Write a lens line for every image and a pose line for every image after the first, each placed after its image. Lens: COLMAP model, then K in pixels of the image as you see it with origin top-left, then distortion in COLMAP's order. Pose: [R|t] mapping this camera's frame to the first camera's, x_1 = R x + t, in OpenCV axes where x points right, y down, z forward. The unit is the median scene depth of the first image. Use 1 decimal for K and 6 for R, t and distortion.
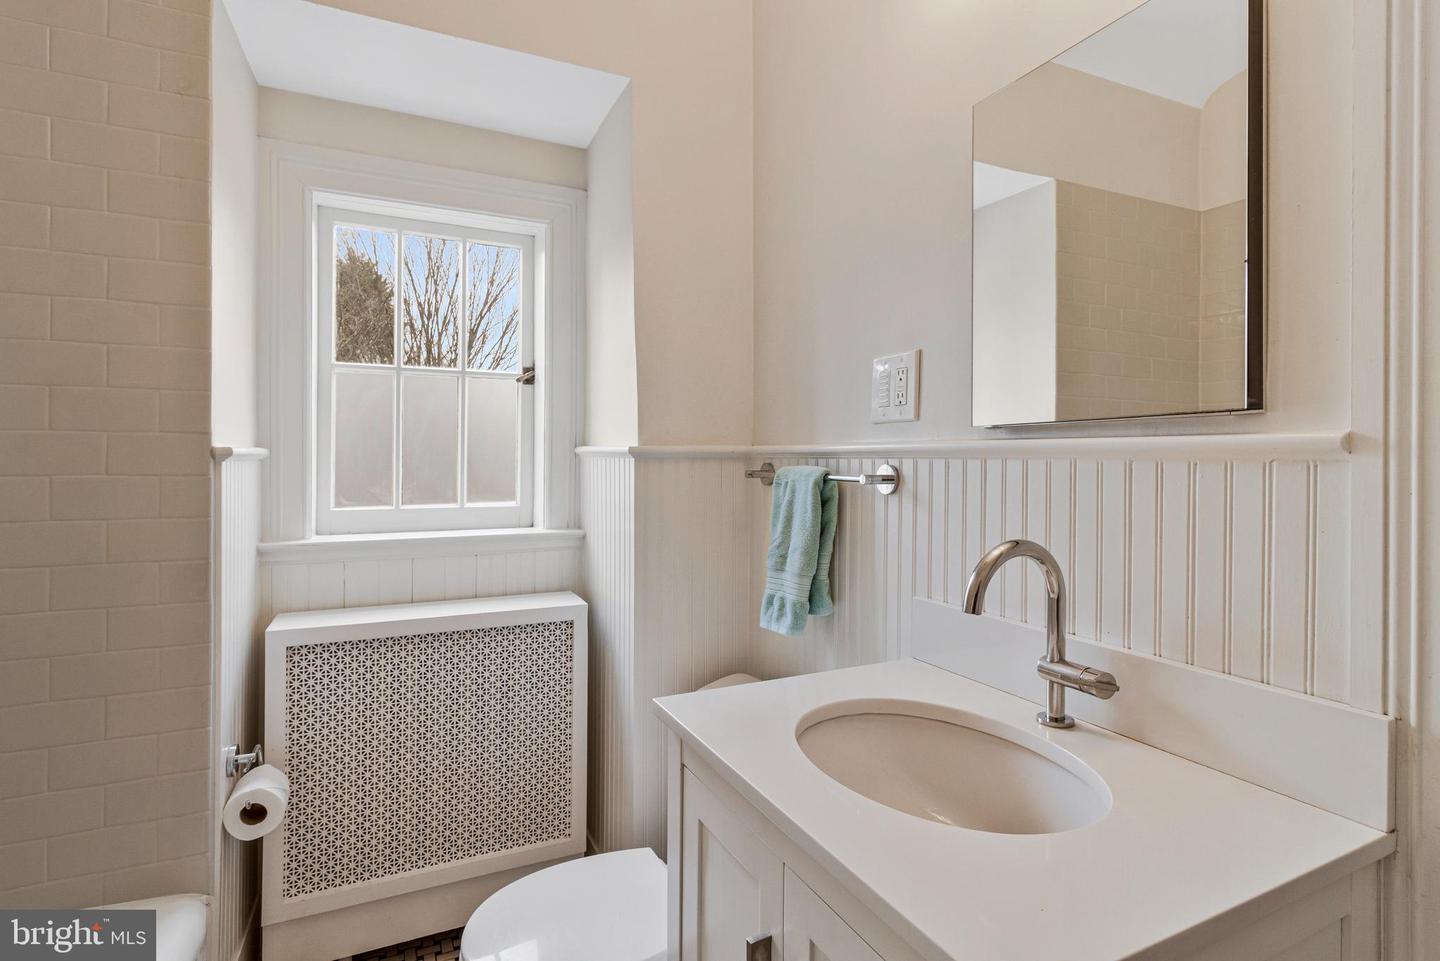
lens RADIAL K [[736.2, 0, 717.5], [0, 736.2, 443.3], [0, 0, 1]] dist [0.066957, -0.000019]
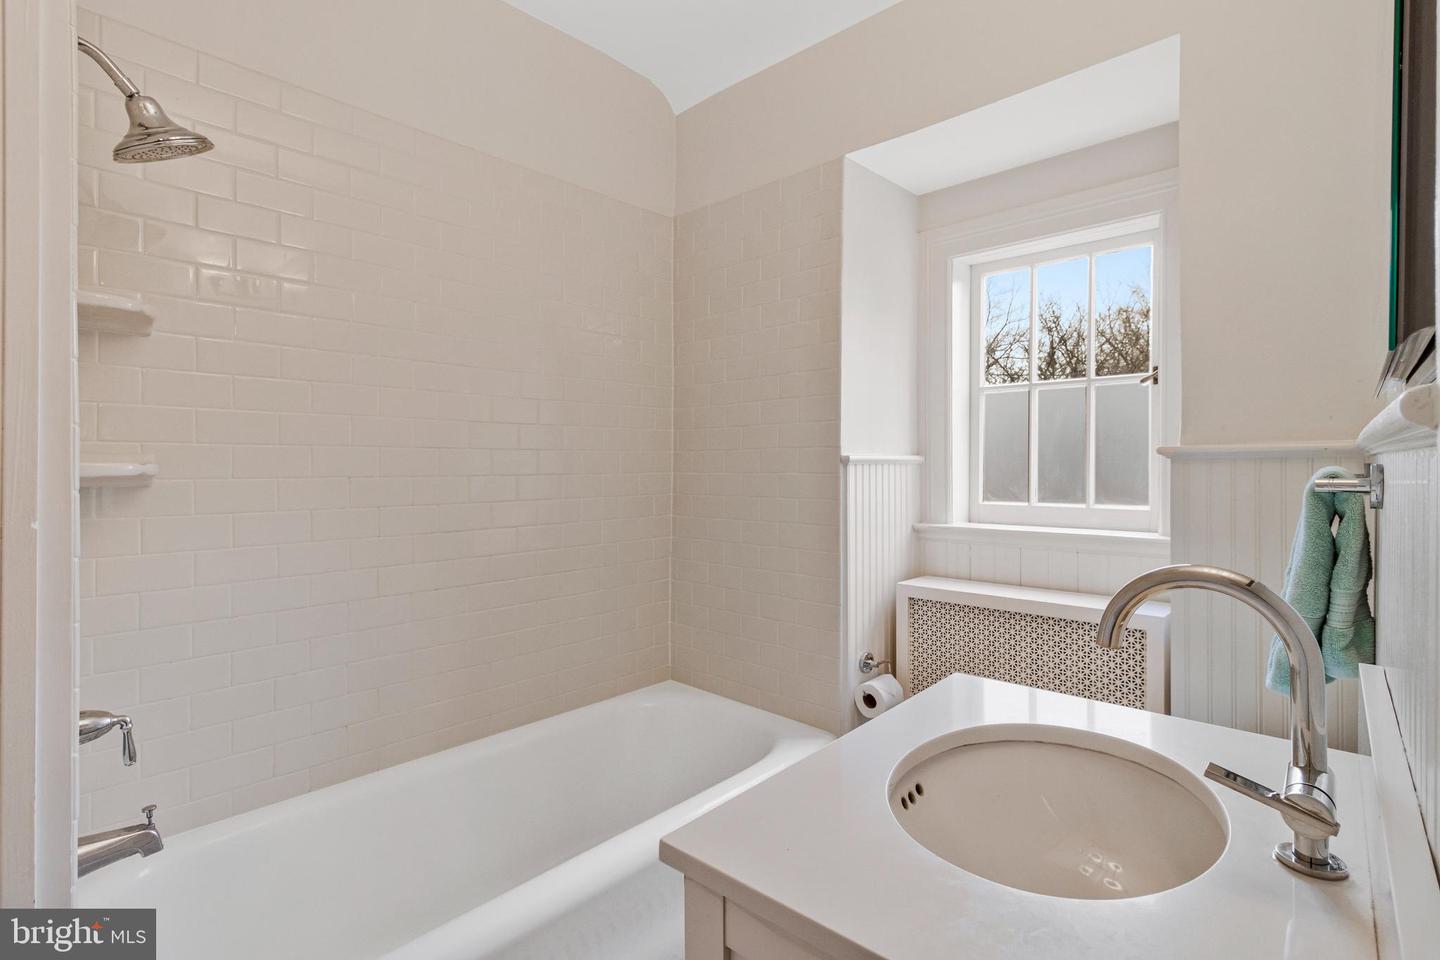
lens RADIAL K [[676.7, 0, 721.8], [0, 676.7, 457.2], [0, 0, 1]] dist [0.000888, -0.000286]
pose [[0.400639, -0.017360, -0.916072, 0.395030], [0.026861, 0.999613, -0.007195, 0.008408], [0.915842, -0.021724, 0.400950, 0.163717]]
